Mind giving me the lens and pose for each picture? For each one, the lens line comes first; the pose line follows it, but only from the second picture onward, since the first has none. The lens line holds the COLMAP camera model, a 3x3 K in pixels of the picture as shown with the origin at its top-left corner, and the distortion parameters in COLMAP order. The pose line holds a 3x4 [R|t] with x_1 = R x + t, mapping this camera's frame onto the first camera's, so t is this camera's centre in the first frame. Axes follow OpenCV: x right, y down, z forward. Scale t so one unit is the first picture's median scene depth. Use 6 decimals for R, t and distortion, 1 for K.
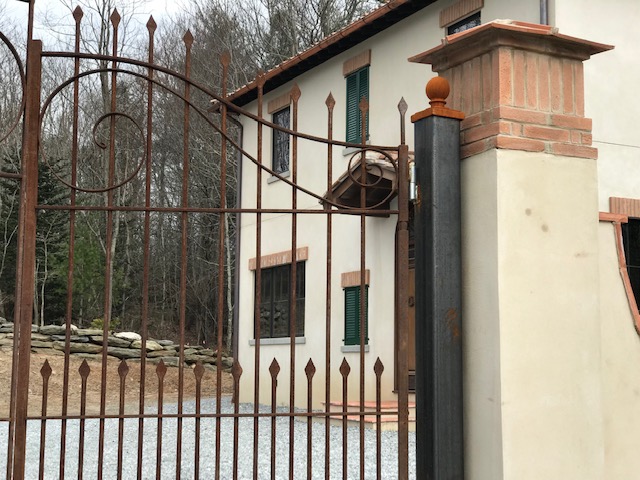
lens RADIAL K [[1045.9, 0, 320.0], [0, 1045.9, 240.0], [0, 0, 1]] dist [-0.052224, 0.760550]
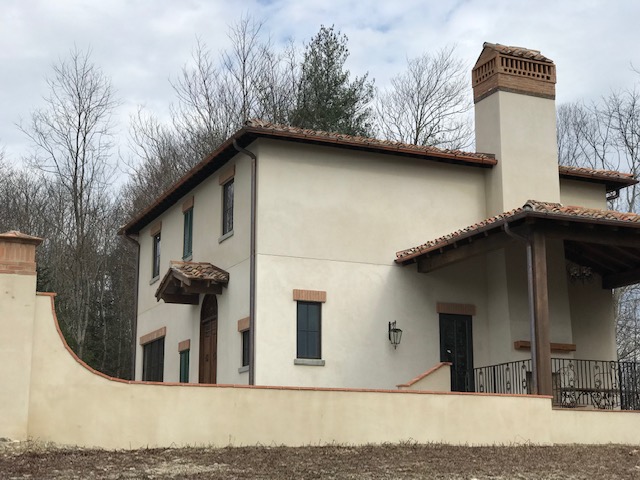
lens RADIAL K [[1045.9, 0, 320.0], [0, 1045.9, 240.0], [0, 0, 1]] dist [-0.052224, 0.760550]
pose [[0.998518, -0.020112, -0.050574, 1.303889], [0.015168, 0.995237, -0.096295, 0.138140], [0.052270, 0.095385, 0.994067, -2.167403]]
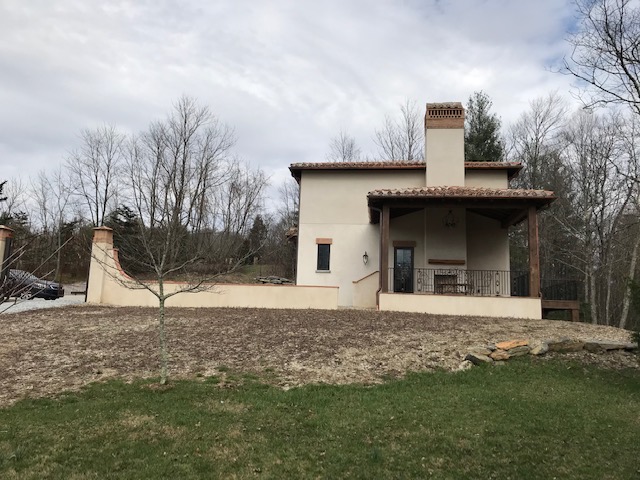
lens RADIAL K [[527.6, 0, 320.0], [0, 527.6, 240.0], [0, 0, 1]] dist [0.009981, 0.000353]
pose [[0.812934, -0.059575, -0.579301, 4.363406], [0.032754, 0.997856, -0.056655, 0.224596], [0.581434, 0.027083, 0.813142, -1.574524]]
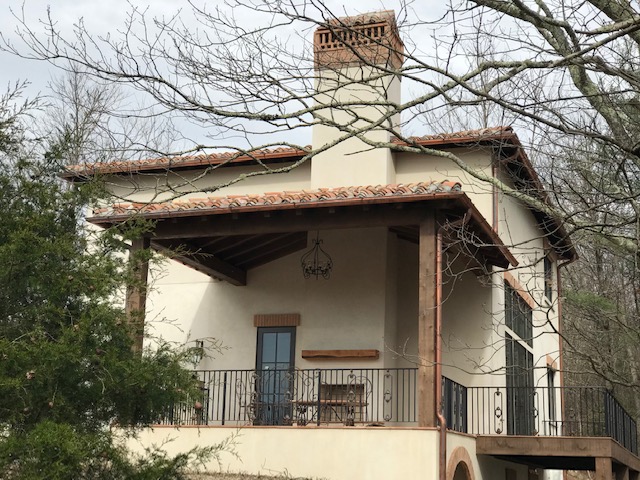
lens RADIAL K [[1045.9, 0, 320.0], [0, 1045.9, 240.0], [0, 0, 1]] dist [-0.052224, 0.760550]
pose [[0.670780, -0.158311, -0.724563, 5.829940], [0.064559, 0.985708, -0.155601, 0.410379], [0.738841, 0.057597, 0.671414, 0.236689]]
